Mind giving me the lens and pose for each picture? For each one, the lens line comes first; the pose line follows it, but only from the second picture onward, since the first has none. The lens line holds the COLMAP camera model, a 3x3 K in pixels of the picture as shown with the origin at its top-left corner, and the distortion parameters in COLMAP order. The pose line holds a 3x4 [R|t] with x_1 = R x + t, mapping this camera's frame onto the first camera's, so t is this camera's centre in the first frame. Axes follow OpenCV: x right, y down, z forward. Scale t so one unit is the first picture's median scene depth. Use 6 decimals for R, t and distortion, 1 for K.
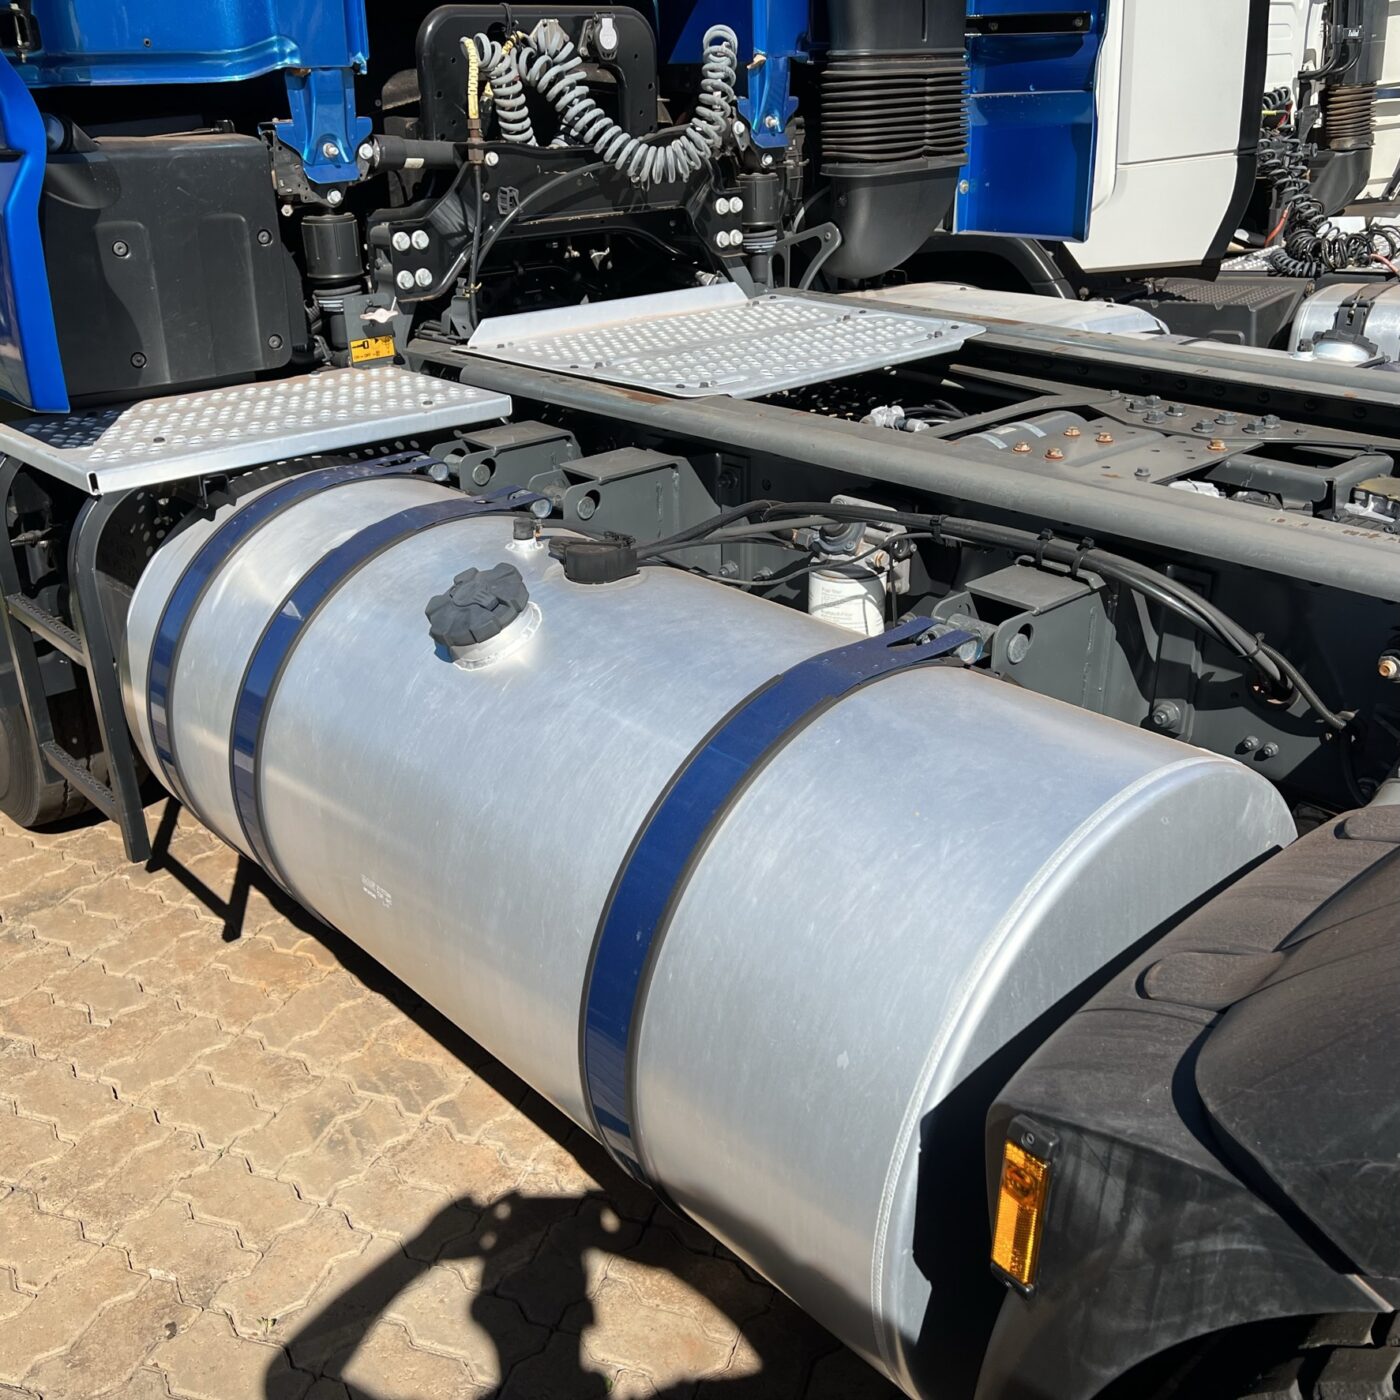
lens RADIAL K [[1453.5, 0, 700.0], [0, 1453.5, 700.0], [0, 0, 1]] dist [0.039295, -0.013032]
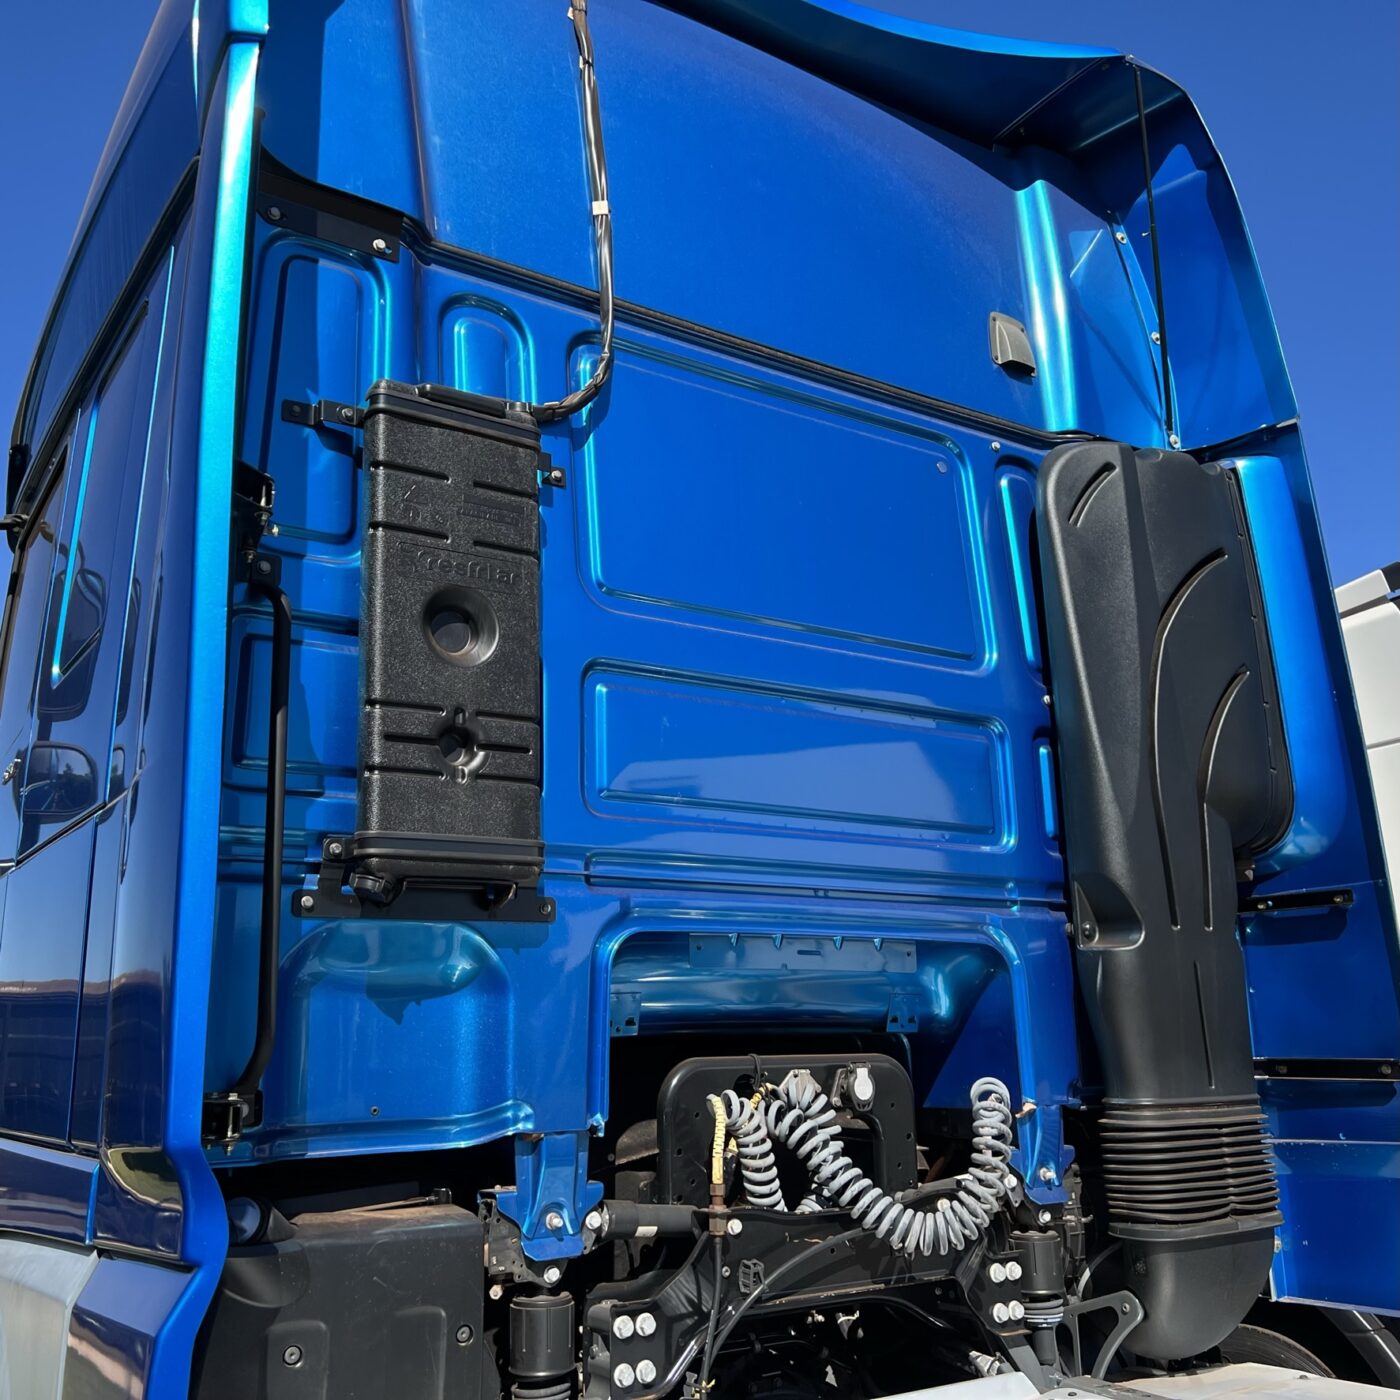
lens RADIAL K [[1388.2, 0, 702.1], [0, 1388.2, 723.6], [0, 0, 1]] dist [0.155530, -0.404539]
pose [[0.991630, -0.027071, -0.126238, -0.047142], [-0.052122, 0.810608, -0.583264, -0.121930], [0.118119, 0.584962, 0.802413, 0.151257]]
